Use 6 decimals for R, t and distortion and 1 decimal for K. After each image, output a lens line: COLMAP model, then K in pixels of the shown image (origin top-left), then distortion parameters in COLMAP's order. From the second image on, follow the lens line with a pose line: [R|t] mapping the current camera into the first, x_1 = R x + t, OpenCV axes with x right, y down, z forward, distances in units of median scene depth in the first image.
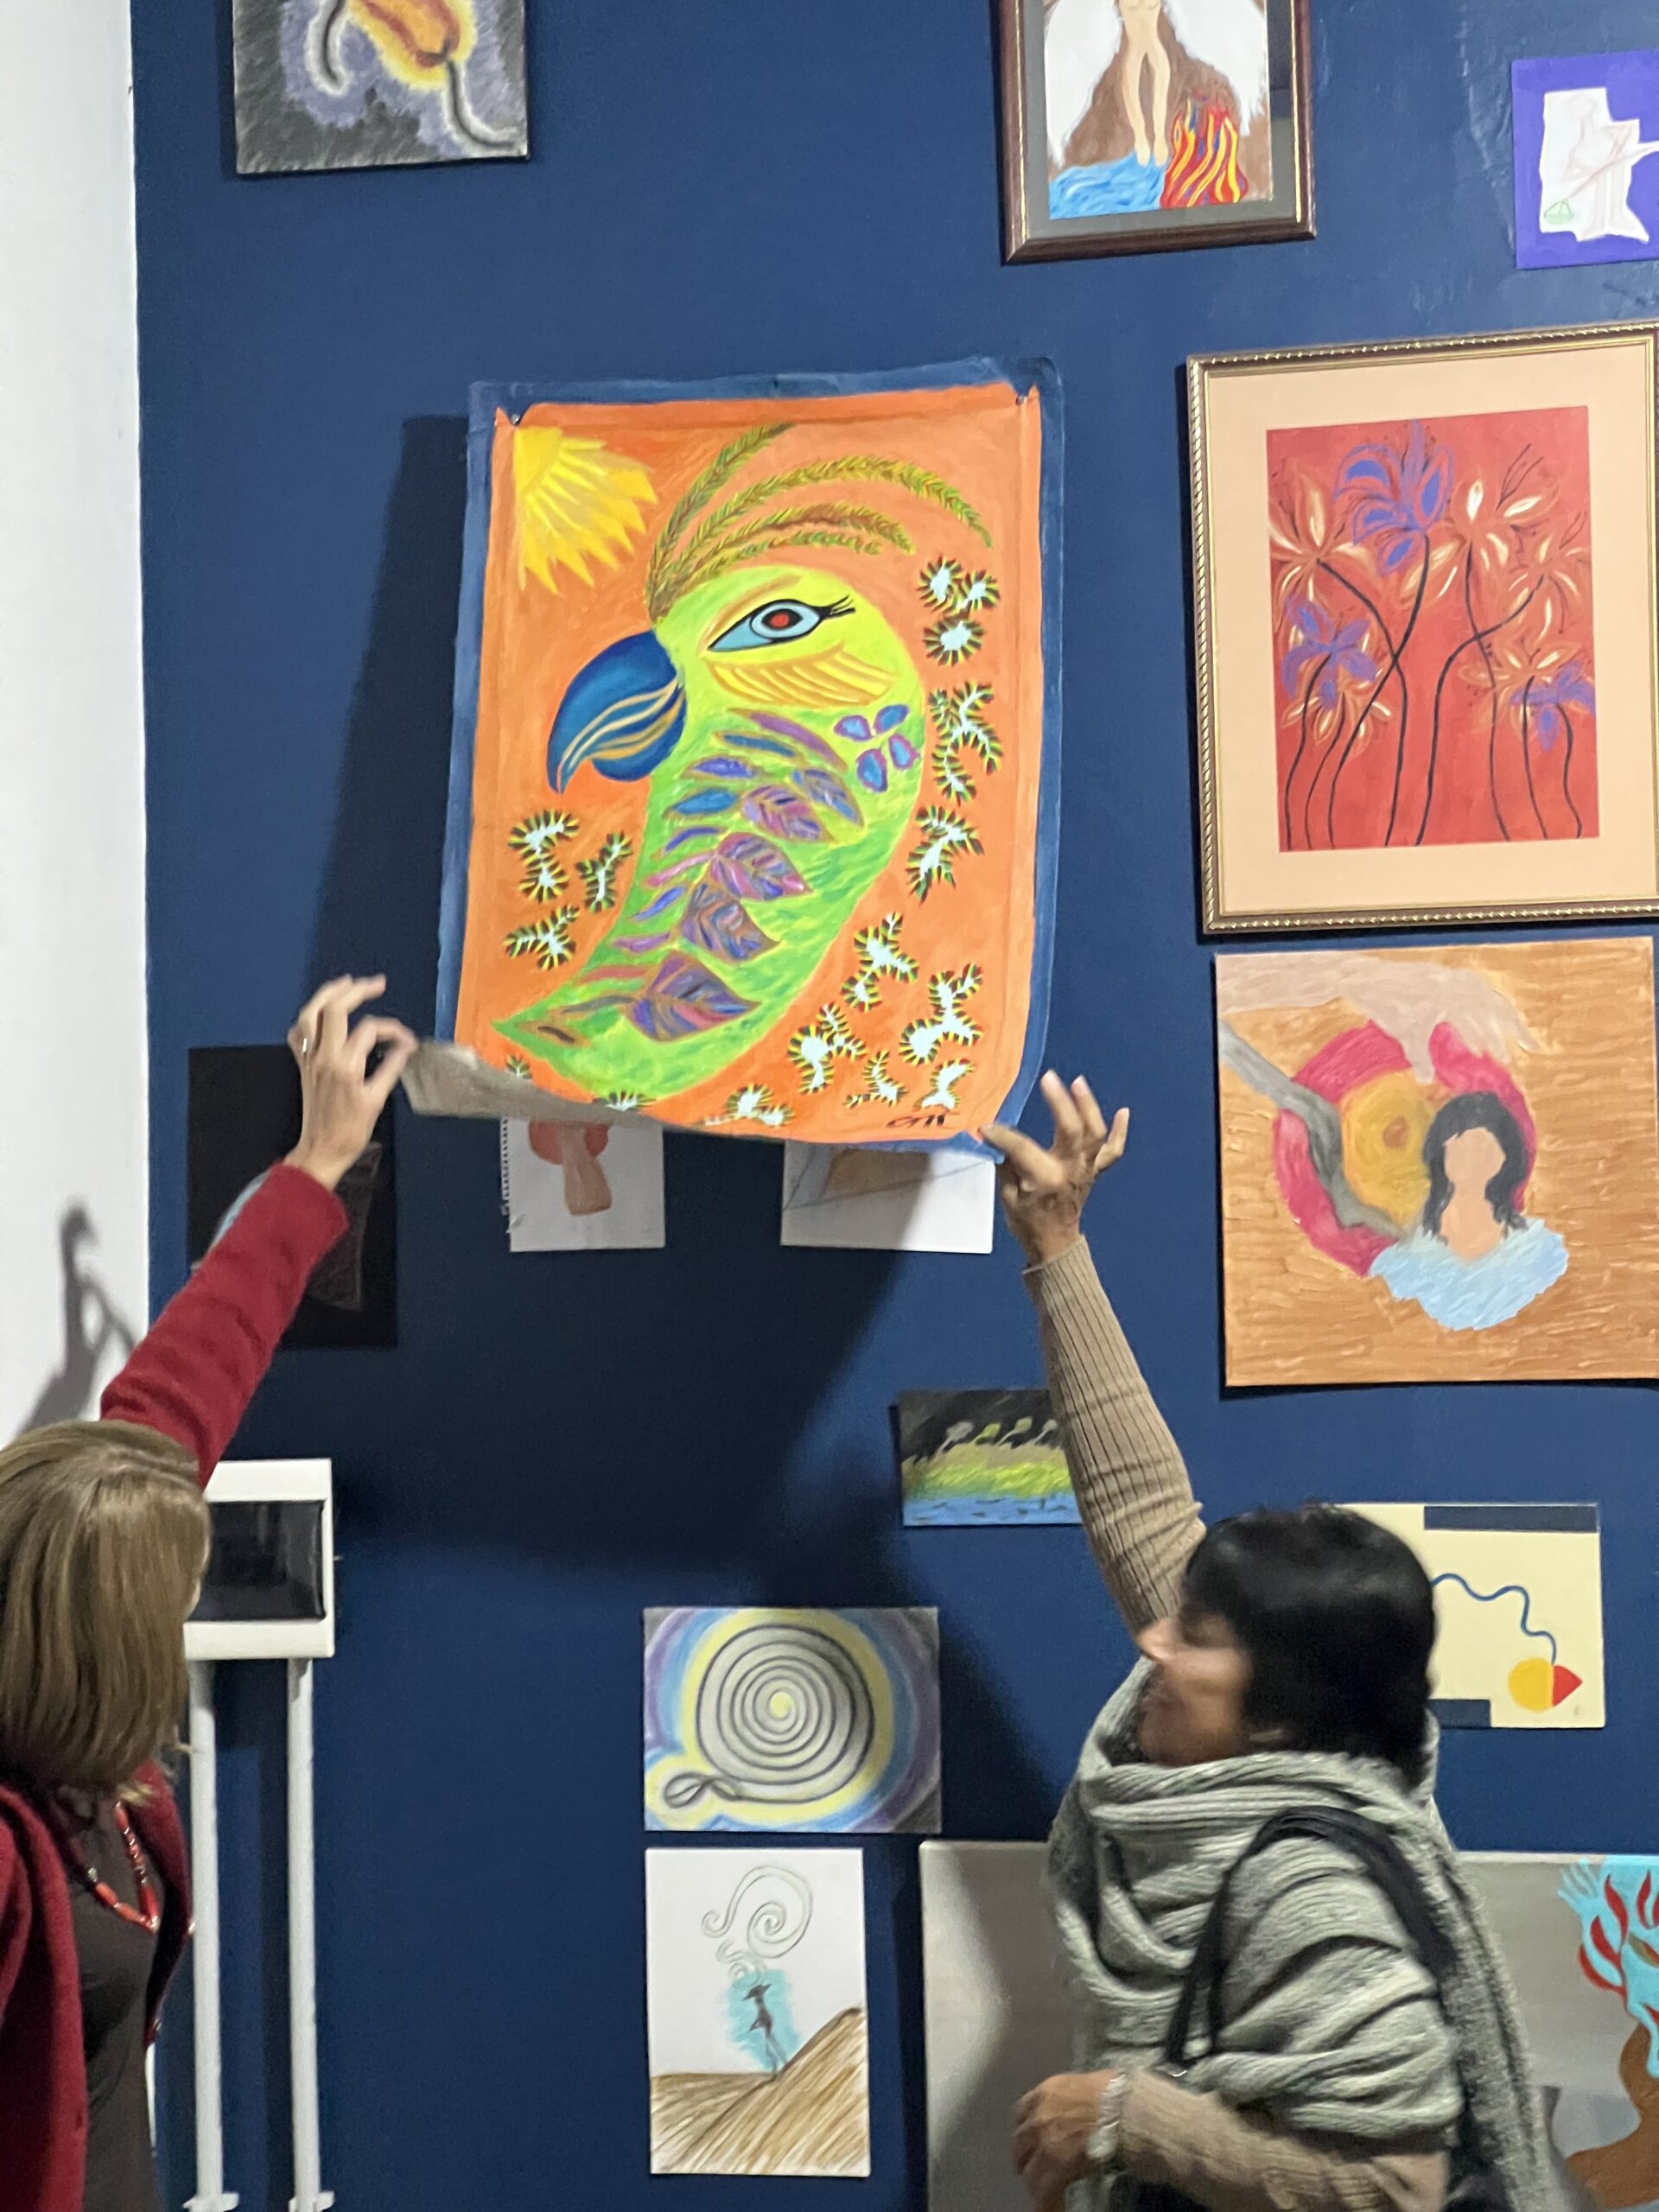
lens RADIAL K [[4915.9, 0, 827.2], [0, 4915.9, 1051.6], [0, 0, 1]] dist [-0.023614, 3.454638]
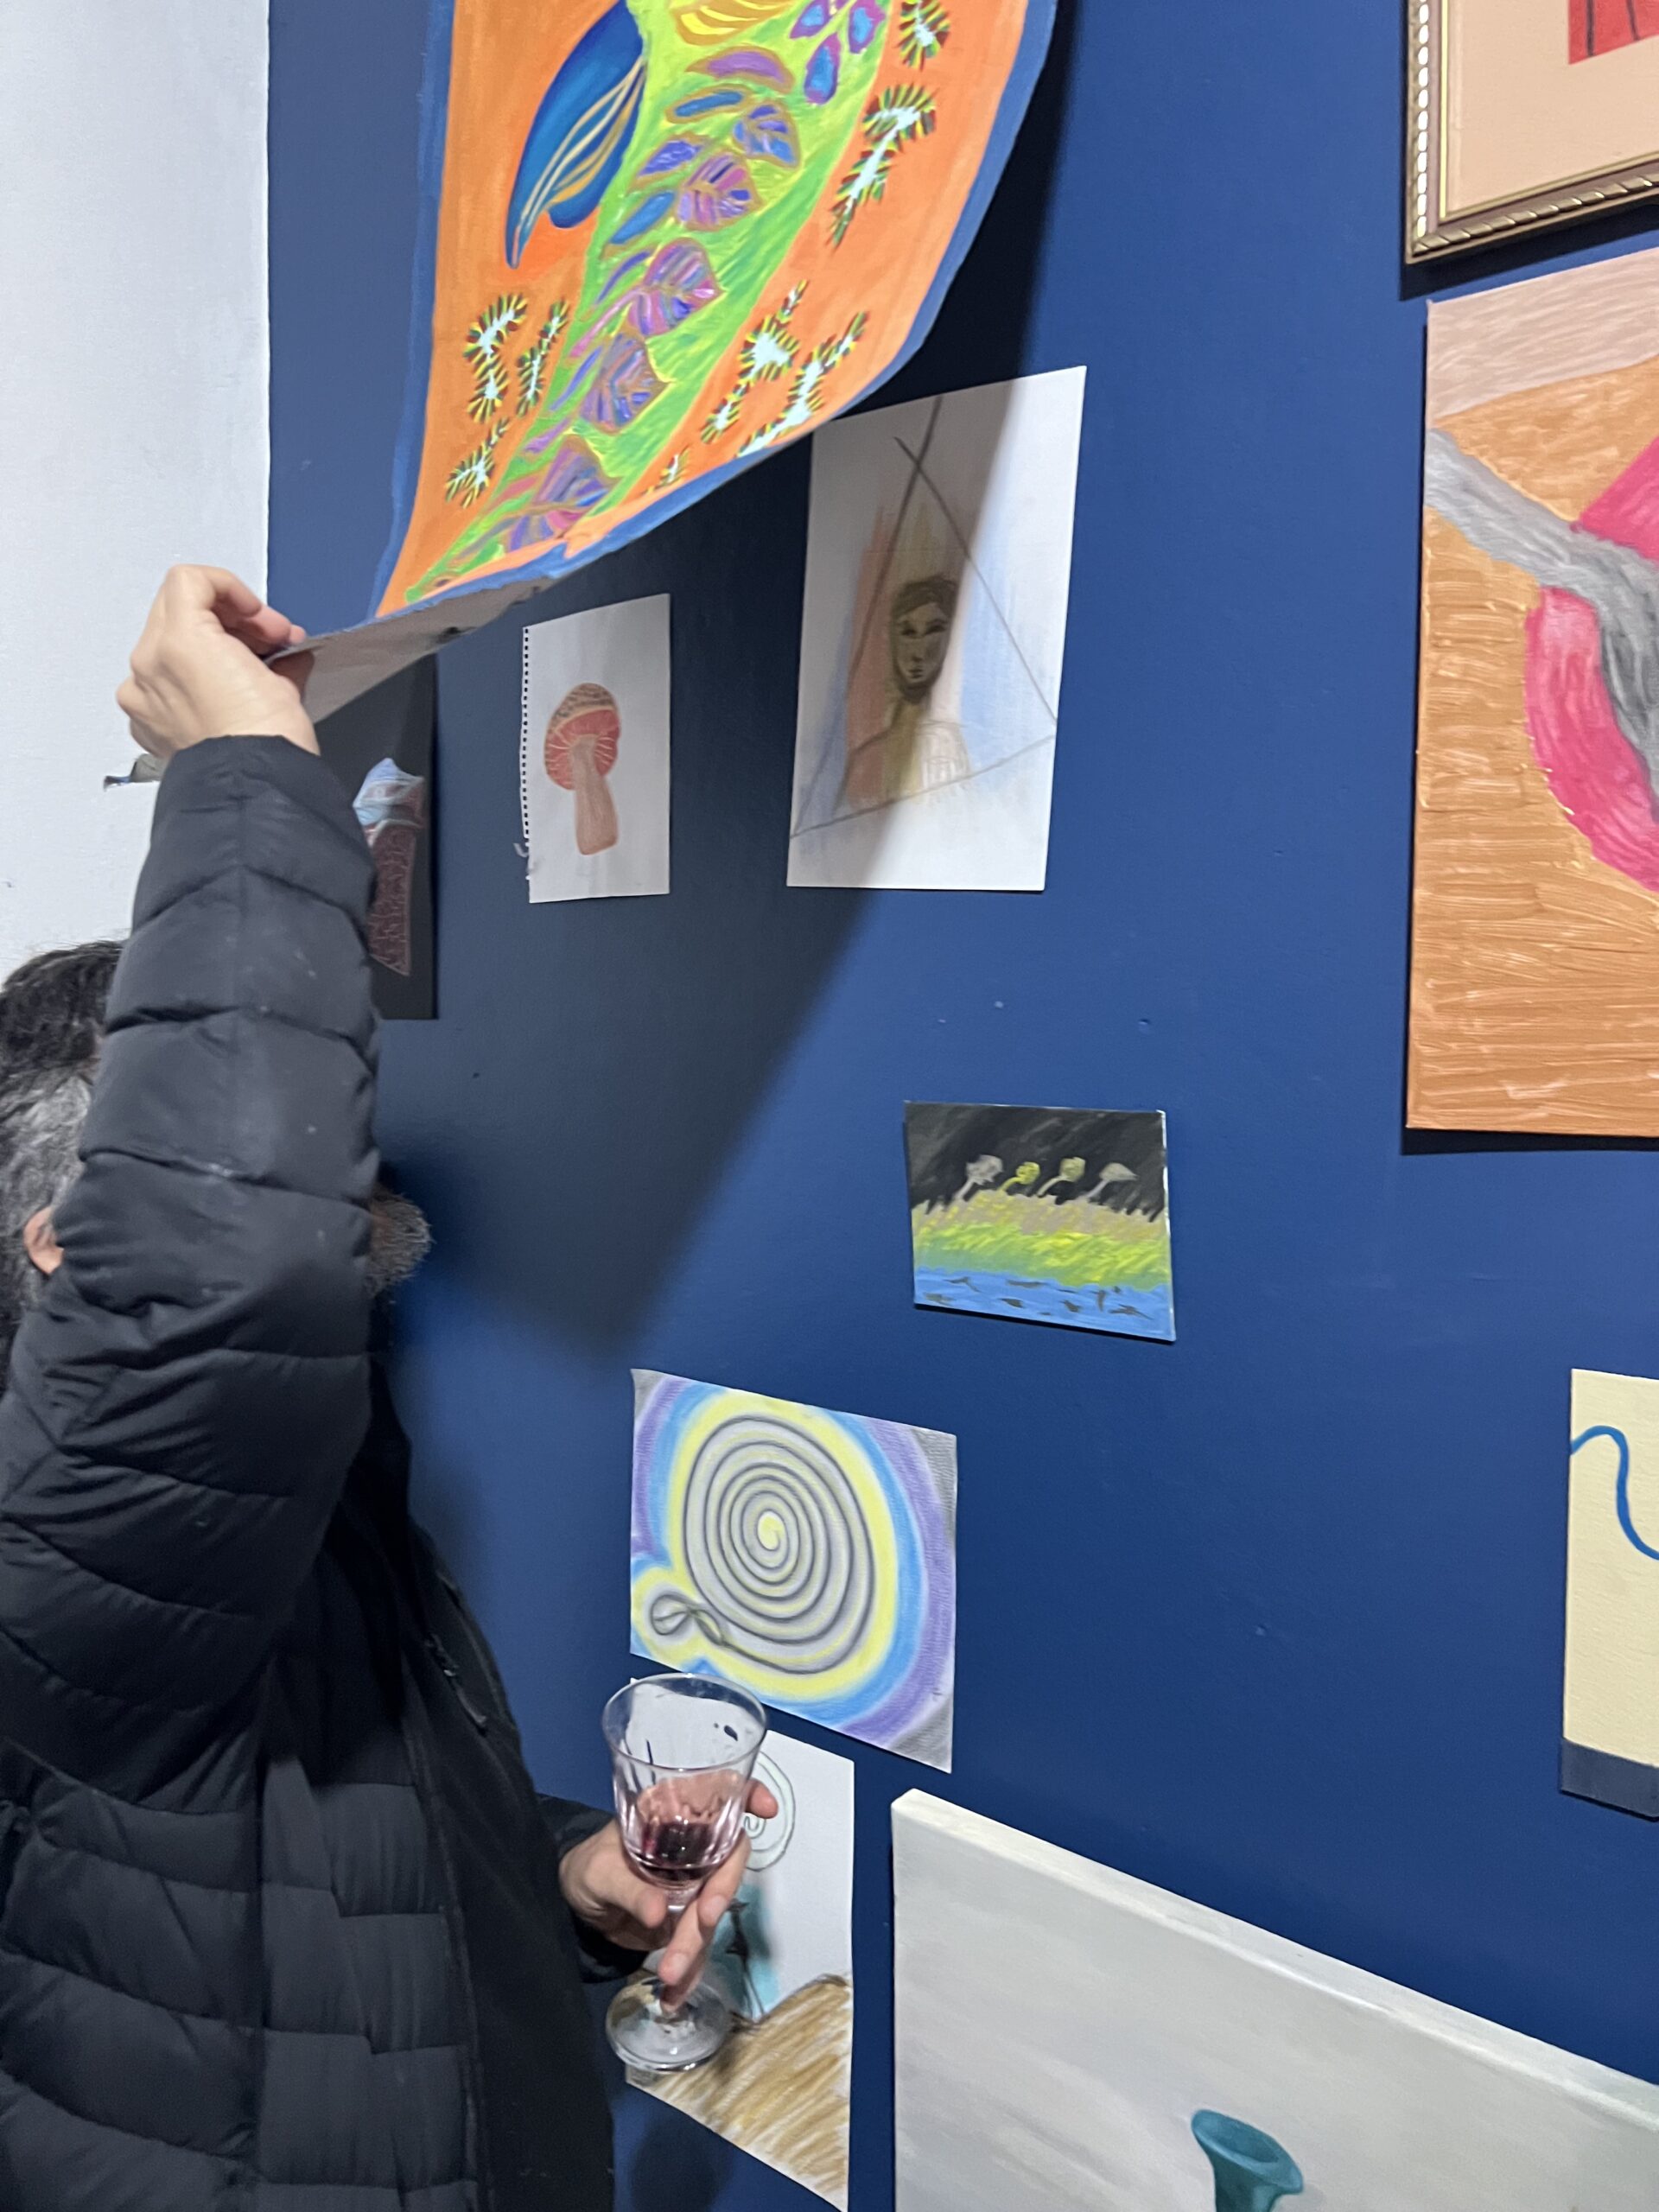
lens RADIAL K [[1740.5, 0, 754.5], [0, 1740.5, 1091.9], [0, 0, 1]] dist [0.035674, -0.043600]
pose [[0.876099, 0.045066, -0.480020, 0.109166], [0.002974, 0.995098, 0.098852, 0.044797], [0.482122, -0.088031, 0.871670, 0.794738]]
